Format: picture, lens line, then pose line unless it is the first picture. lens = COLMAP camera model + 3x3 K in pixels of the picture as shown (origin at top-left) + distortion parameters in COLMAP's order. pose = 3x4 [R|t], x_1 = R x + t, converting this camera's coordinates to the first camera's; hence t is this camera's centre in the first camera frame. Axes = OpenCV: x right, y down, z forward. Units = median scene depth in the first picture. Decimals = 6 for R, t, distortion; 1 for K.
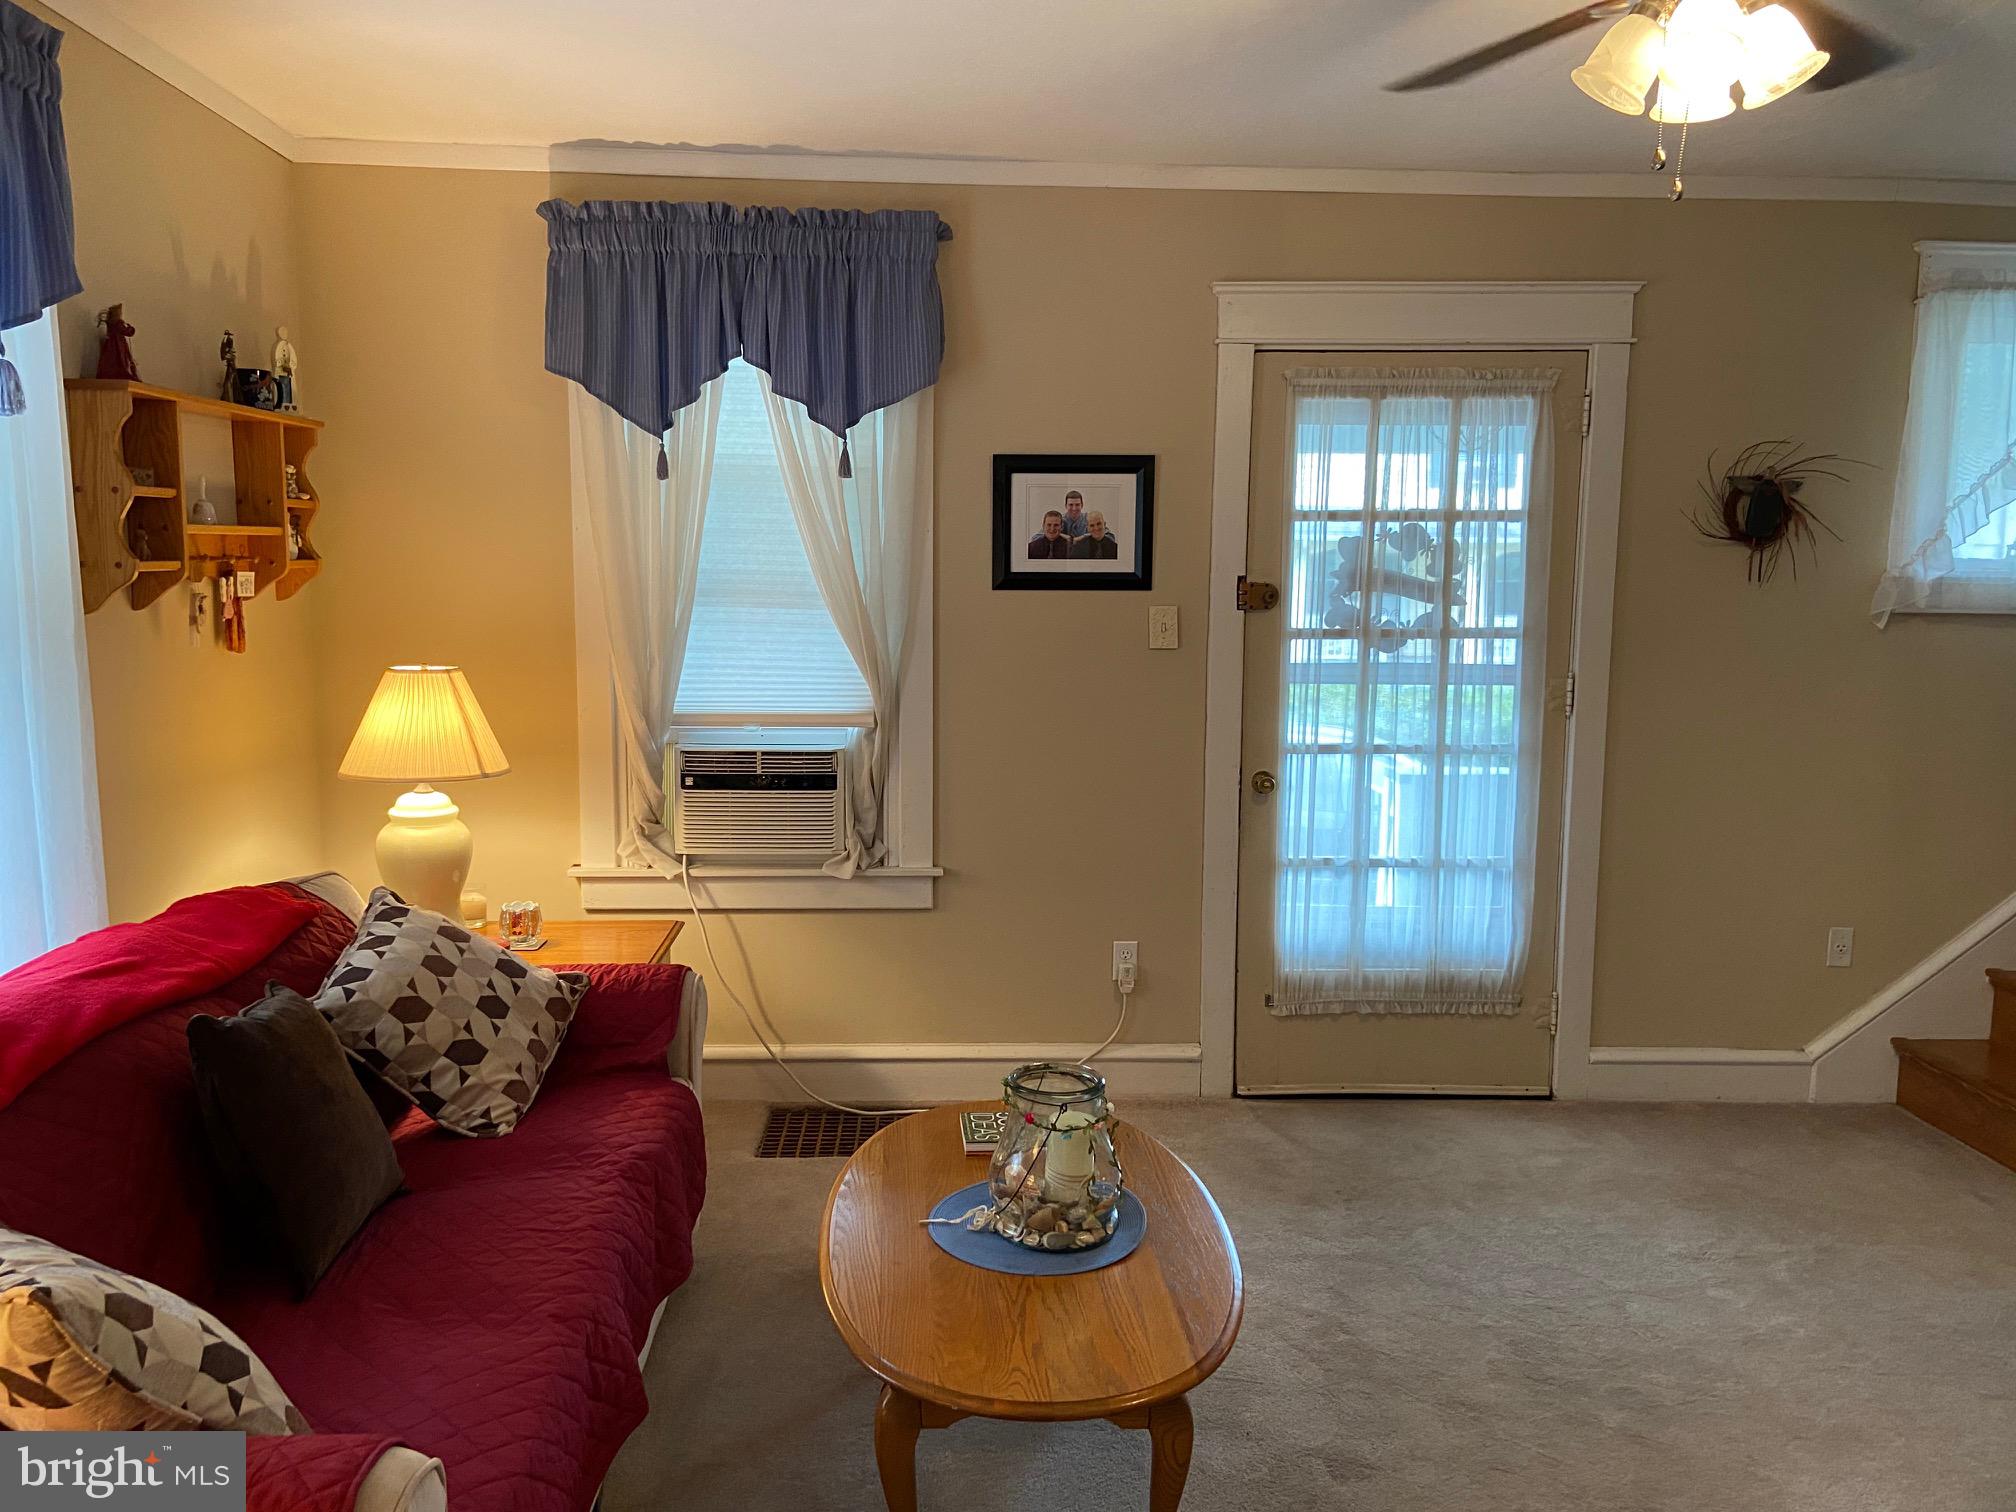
lens RADIAL K [[1511.6, 0, 996.0], [0, 1511.6, 743.6], [0, 0, 1]] dist [0.115392, -0.135354]
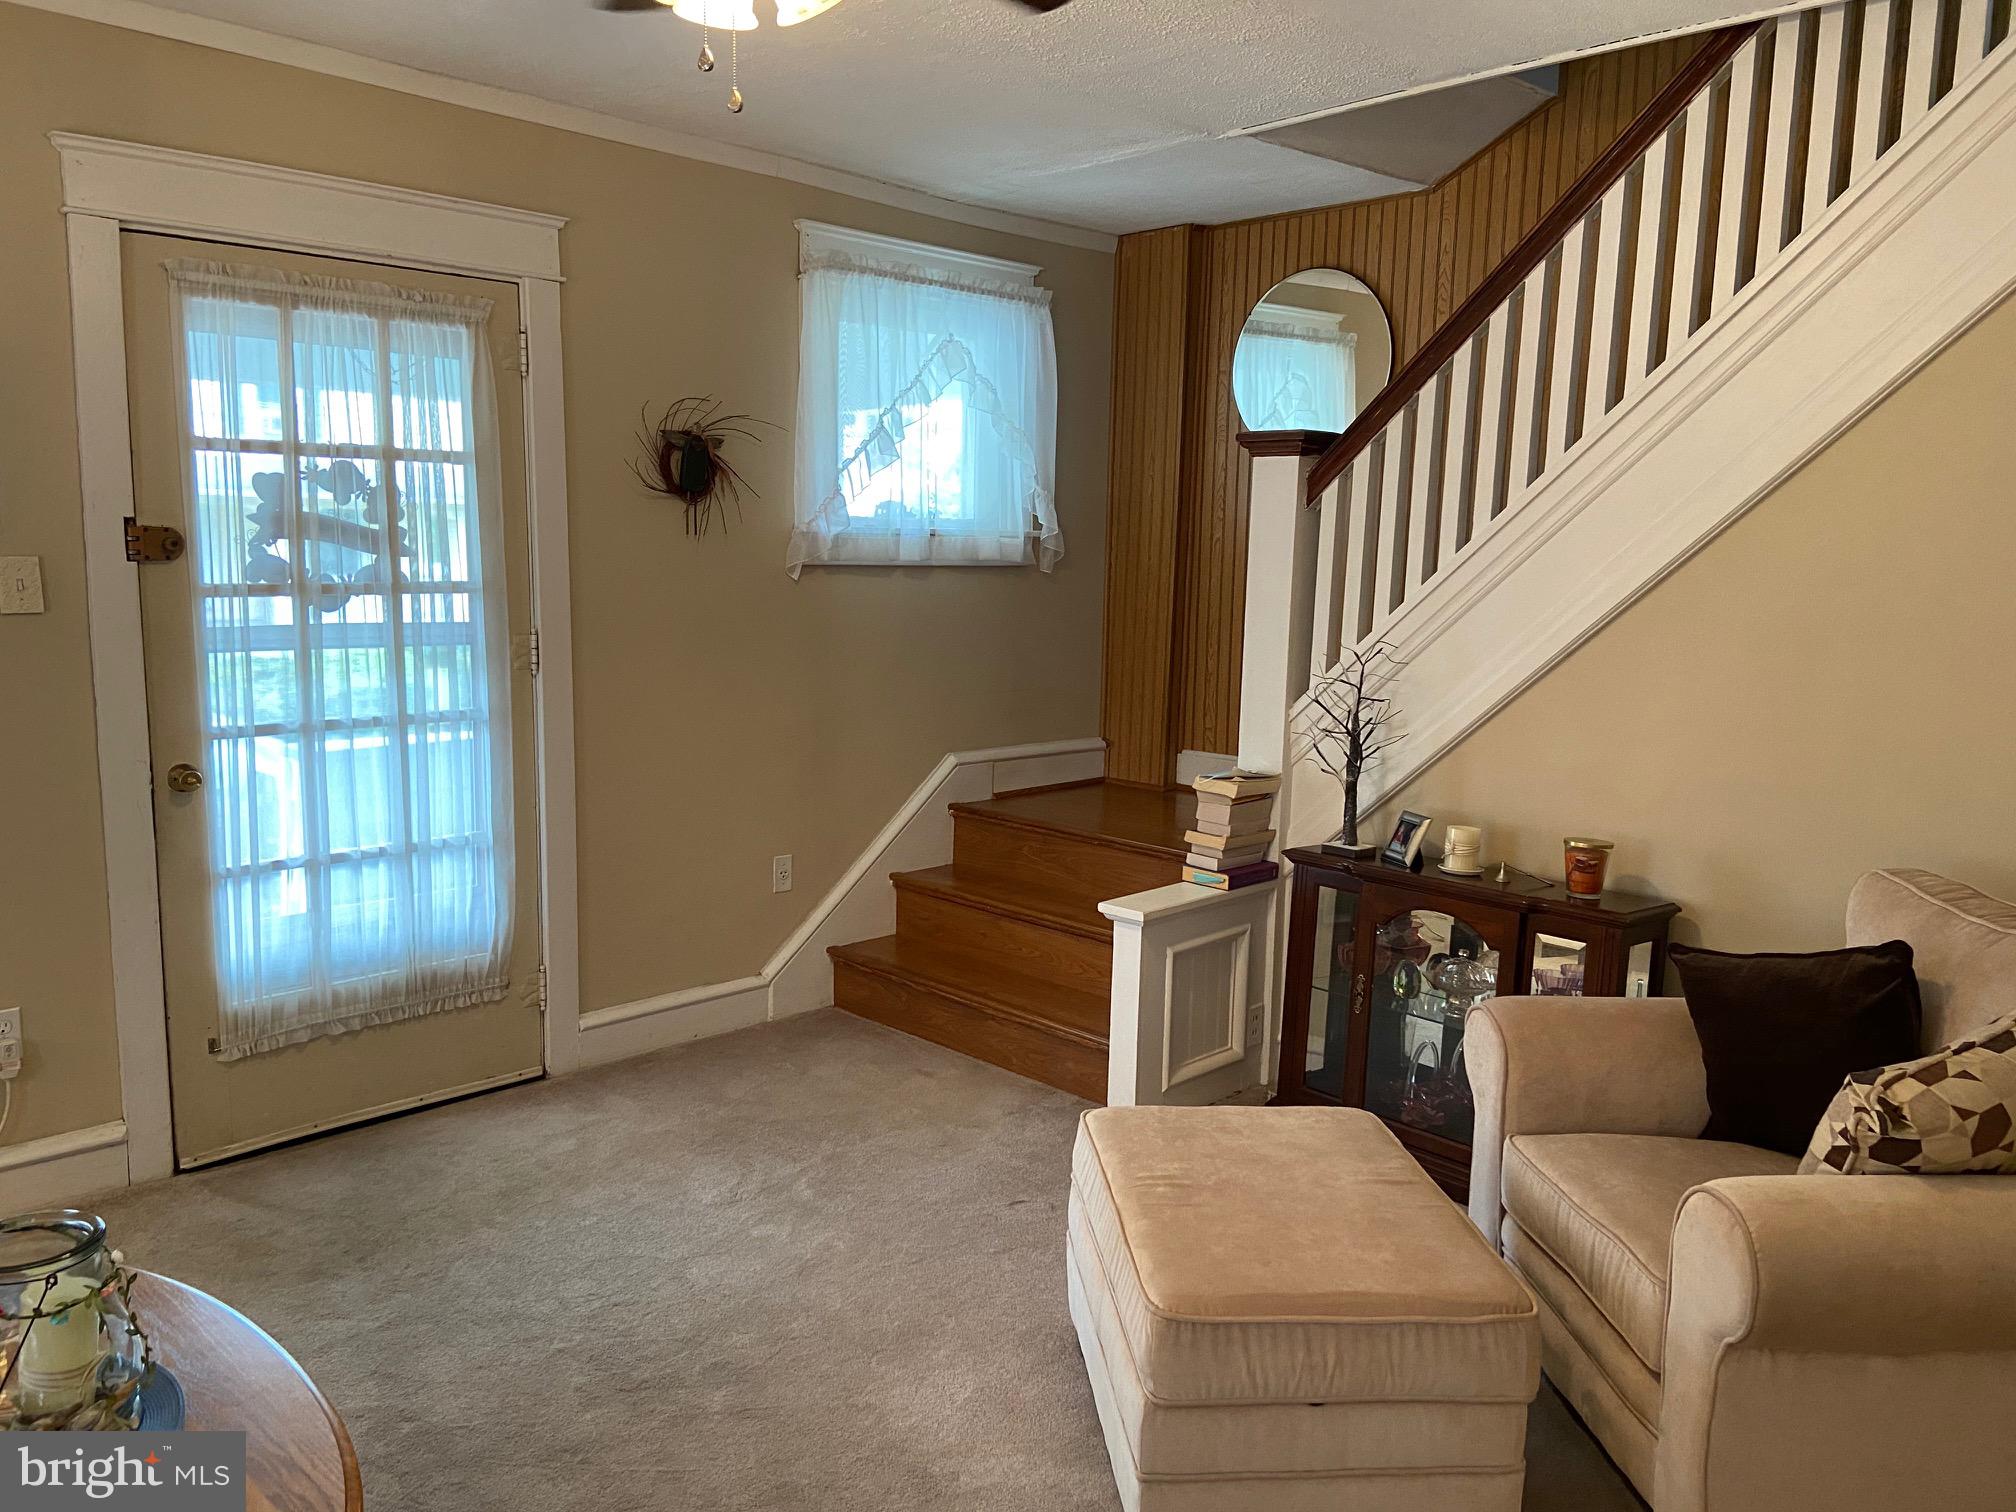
lens RADIAL K [[1511.6, 0, 994.5], [0, 1511.6, 743.6], [0, 0, 1]] dist [0.115392, -0.135354]
pose [[0.740527, -0.087494, 0.666307, -0.050725], [0.071007, 0.996125, 0.051886, -0.004702], [-0.668265, 0.008889, 0.743871, 0.118443]]
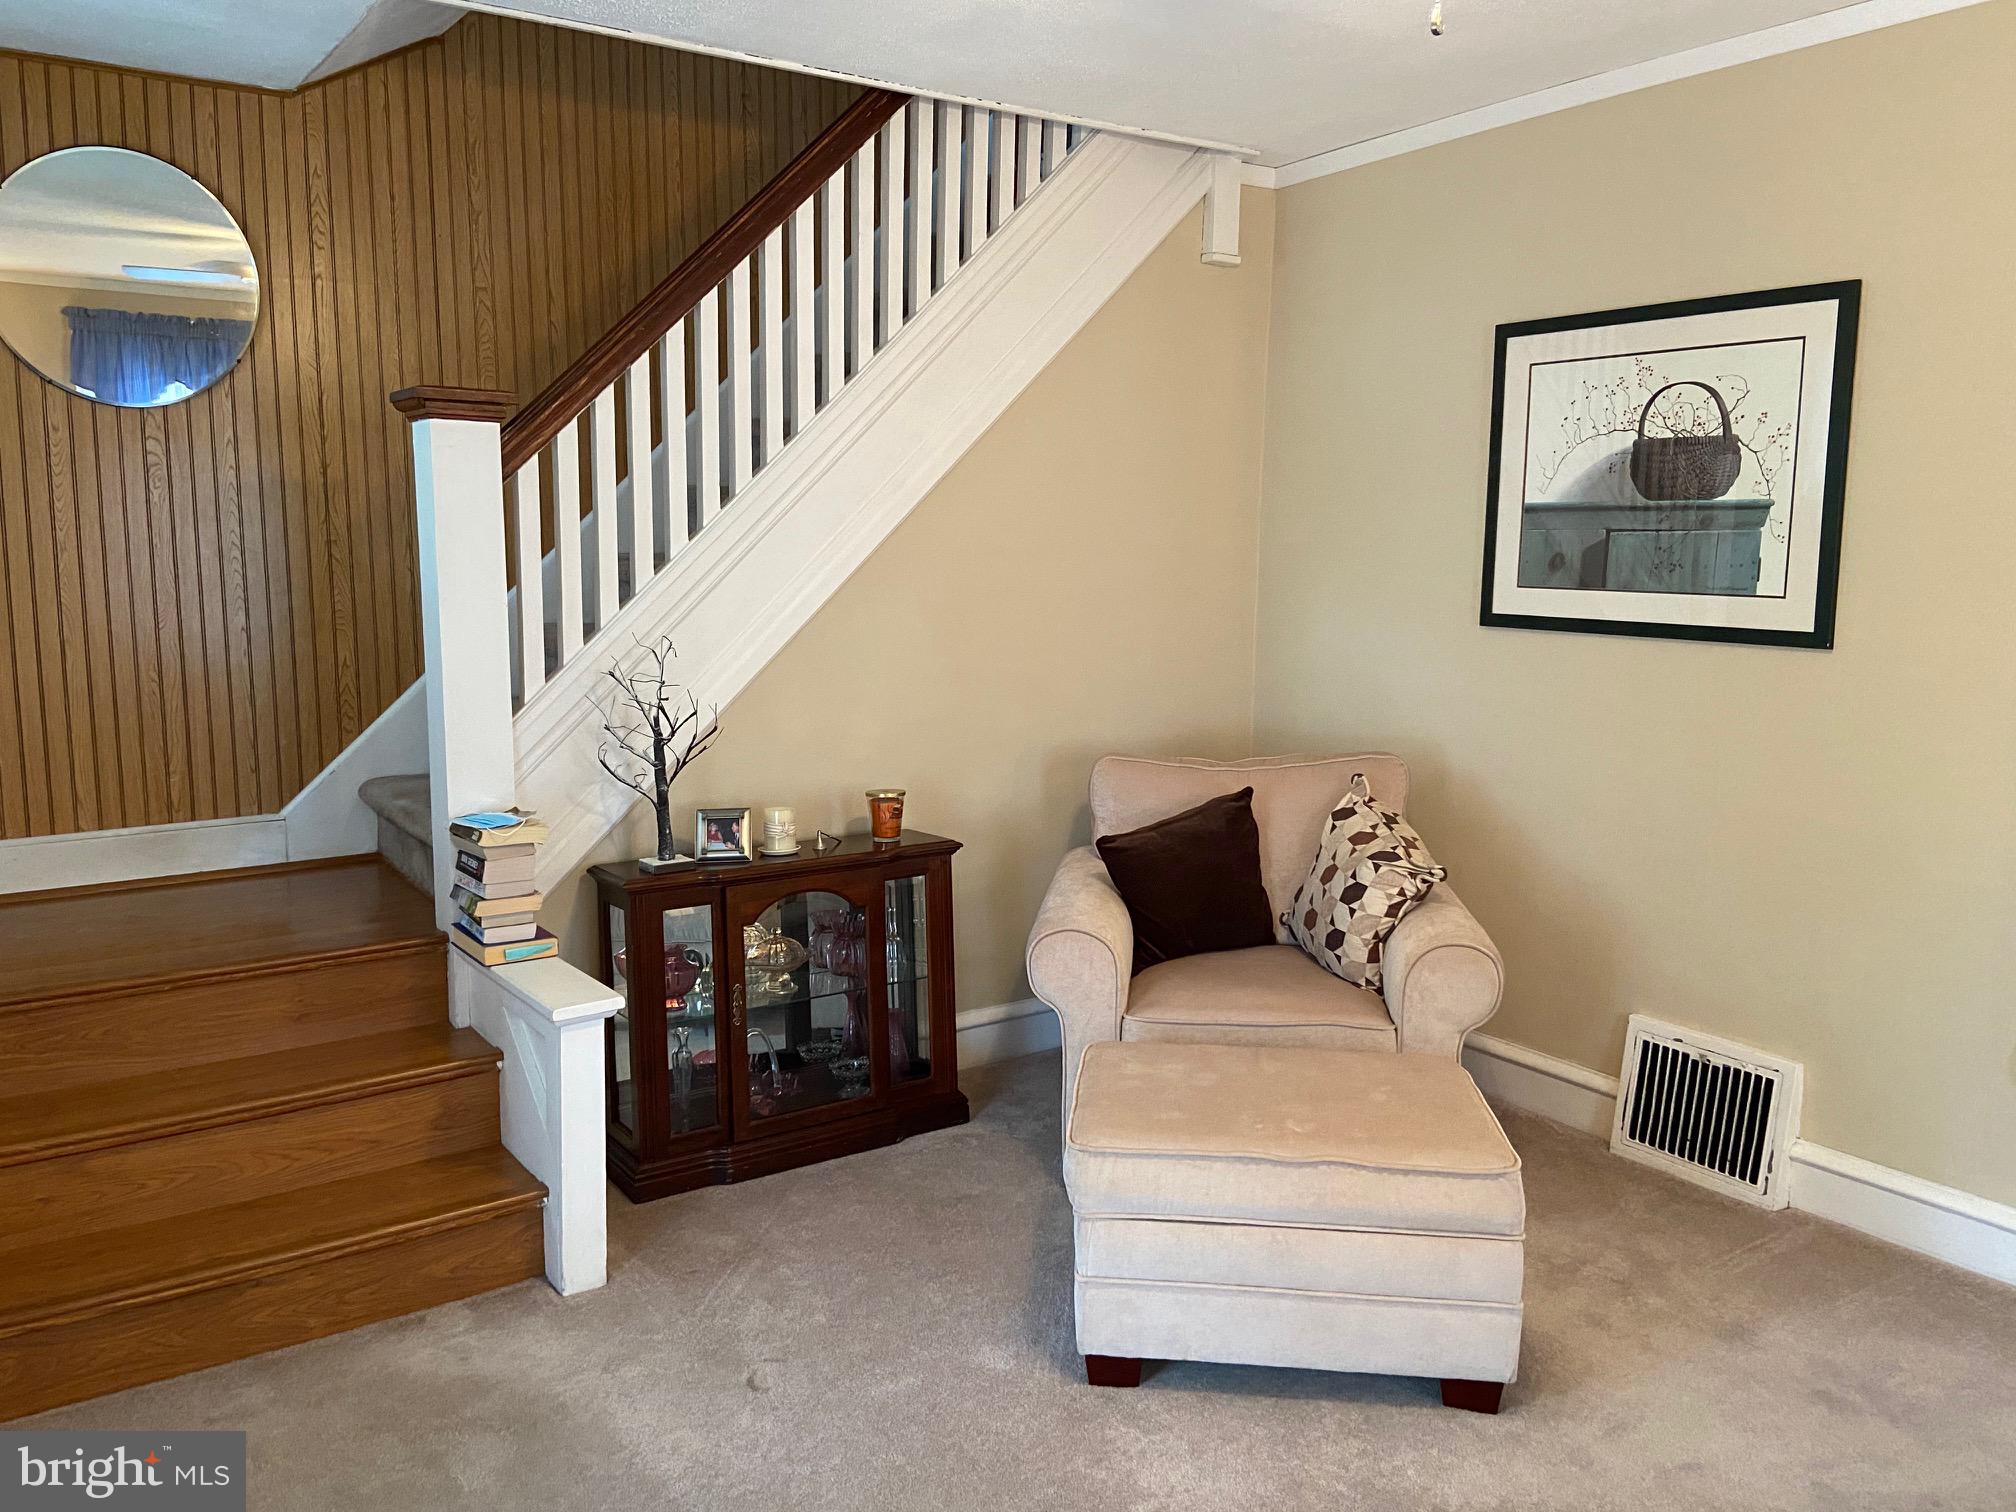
lens RADIAL K [[1511.6, 0, 988.1], [0, 1511.6, 749.3], [0, 0, 1]] dist [0.115392, -0.135354]
pose [[-0.525027, -0.138446, 0.839750, -0.086917], [0.091109, 0.971868, 0.217192, -0.131900], [-0.846195, 0.190541, -0.497643, 1.098932]]
